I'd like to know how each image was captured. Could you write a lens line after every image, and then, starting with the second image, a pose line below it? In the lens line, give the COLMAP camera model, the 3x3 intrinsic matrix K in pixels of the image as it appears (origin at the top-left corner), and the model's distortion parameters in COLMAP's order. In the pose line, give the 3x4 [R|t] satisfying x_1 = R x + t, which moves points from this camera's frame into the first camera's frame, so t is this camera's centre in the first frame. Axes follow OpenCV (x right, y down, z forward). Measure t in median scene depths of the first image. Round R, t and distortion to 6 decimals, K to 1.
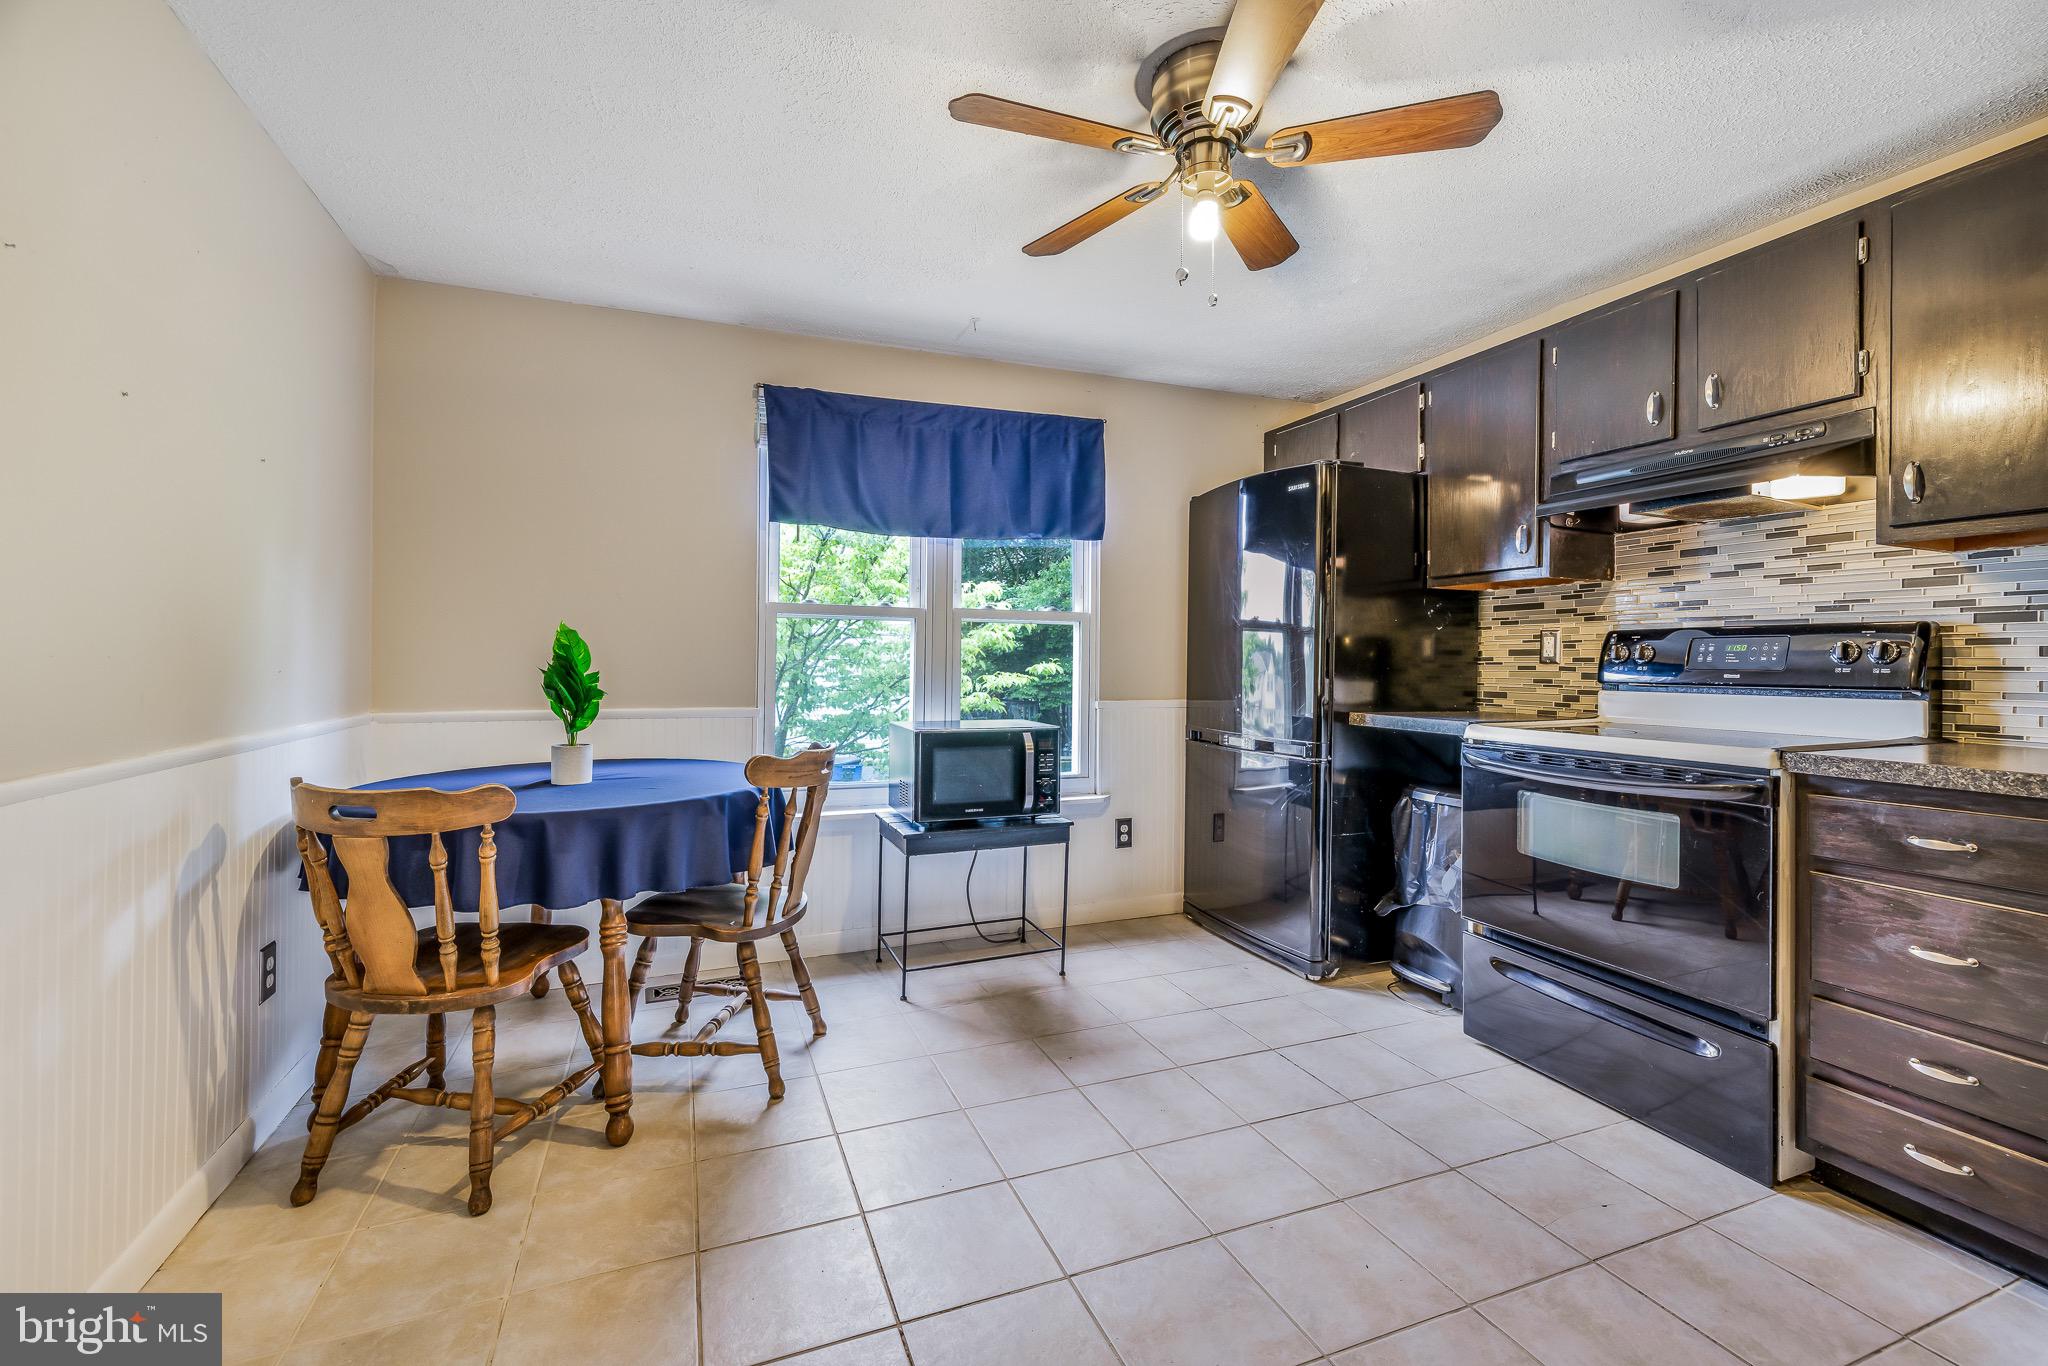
lens RADIAL K [[865.8, 0, 1021.6], [0, 865.8, 662.2], [0, 0, 1]] dist [0.000093, 0.000197]
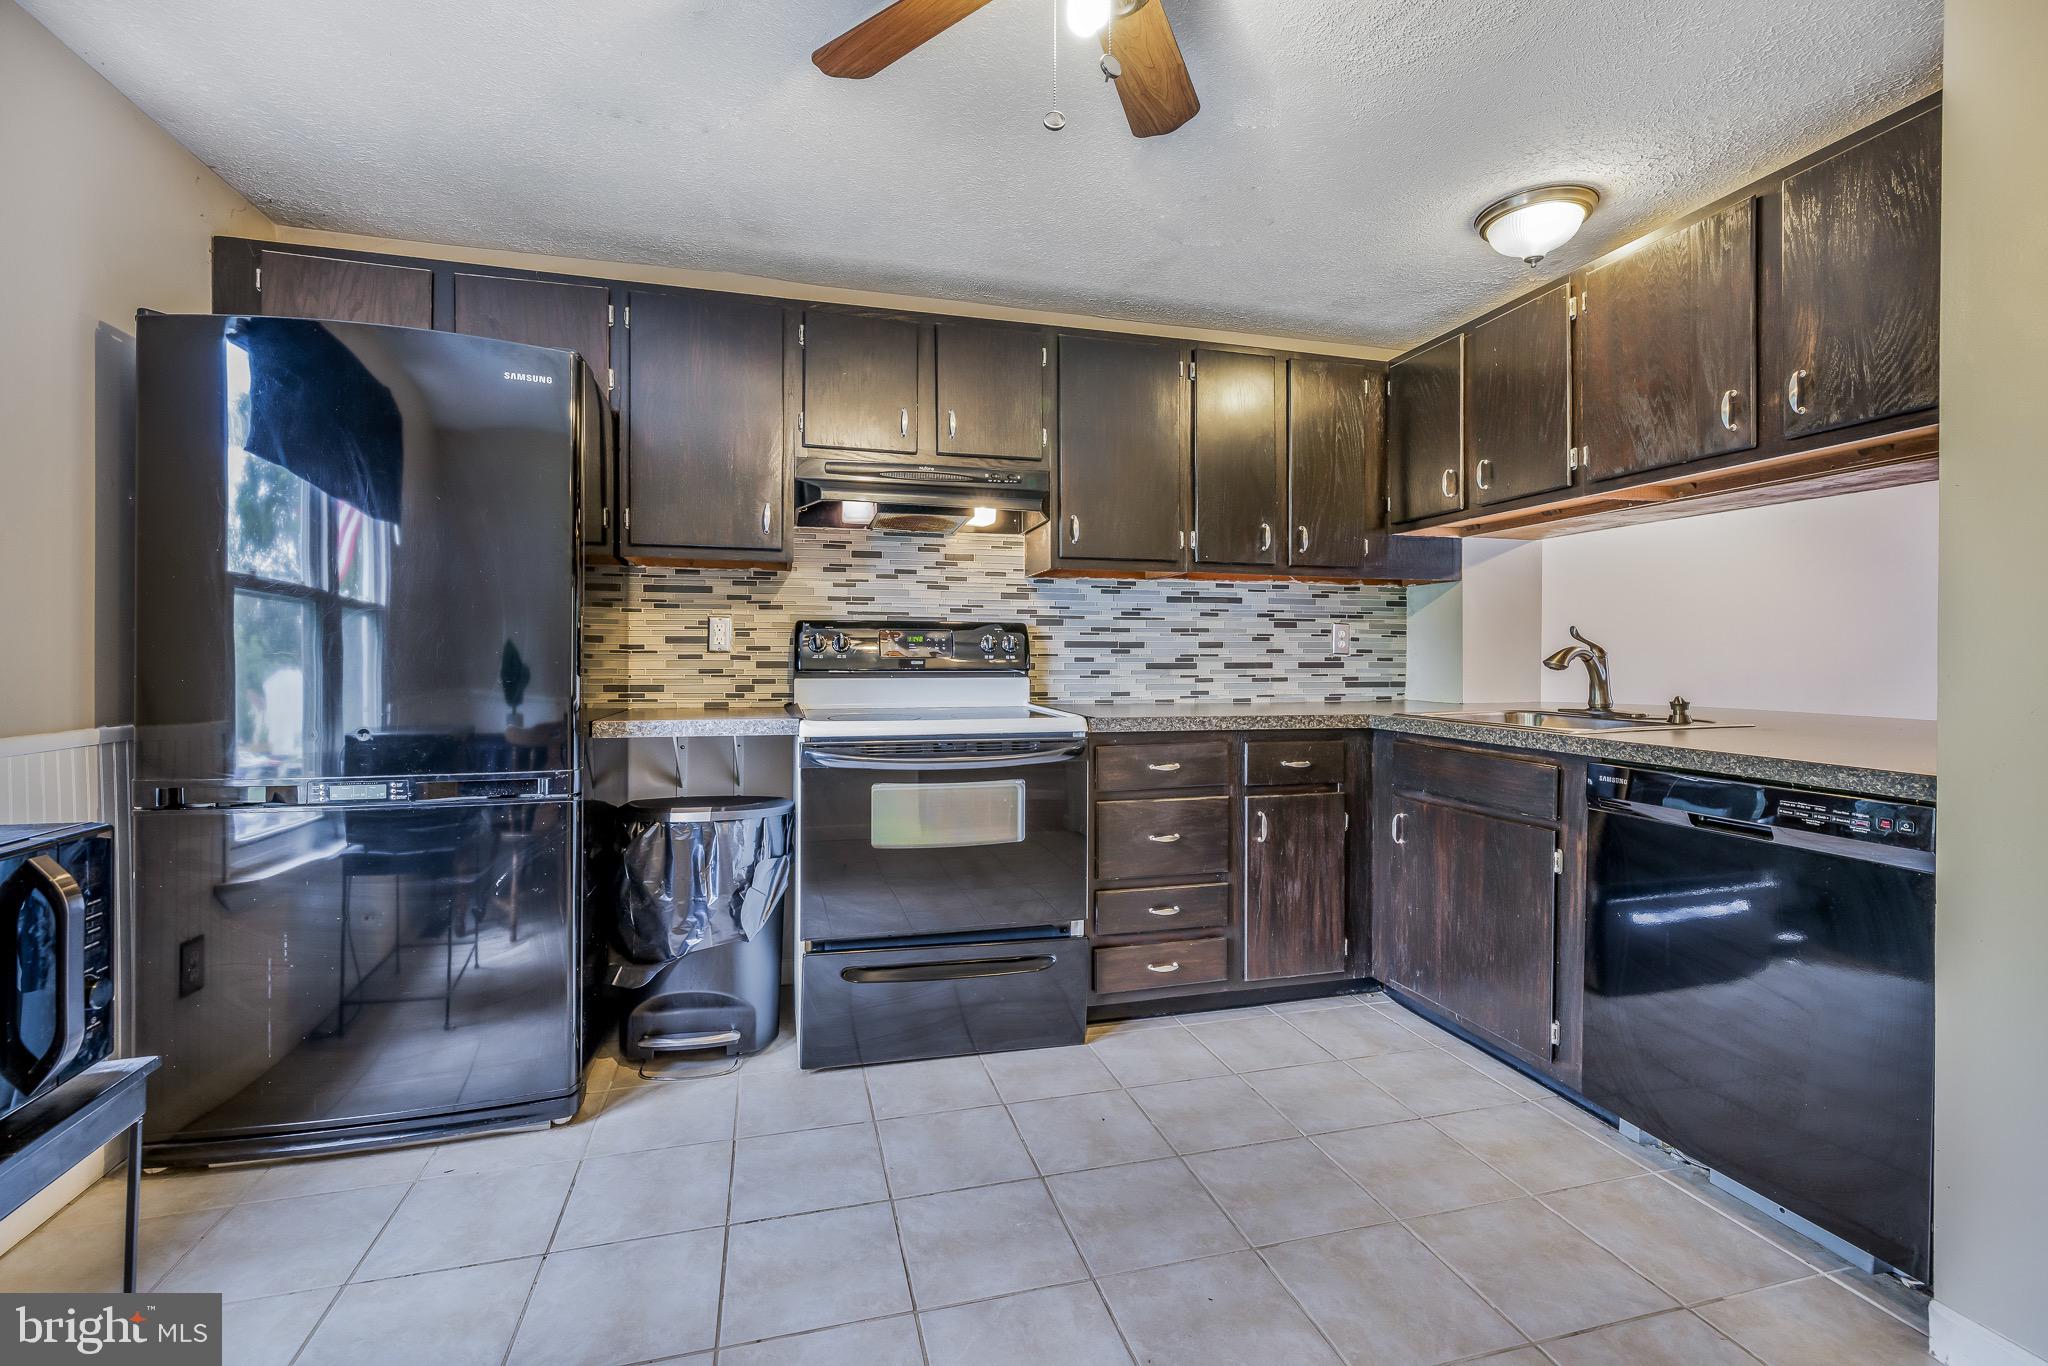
lens RADIAL K [[865.8, 0, 1021.6], [0, 865.8, 662.2], [0, 0, 1]] dist [0.000093, 0.000197]
pose [[0.122787, -0.013609, 0.992340, -0.324654], [-0.001543, 0.999902, 0.013903, -0.001265], [-0.992432, -0.003238, 0.122754, 0.649535]]
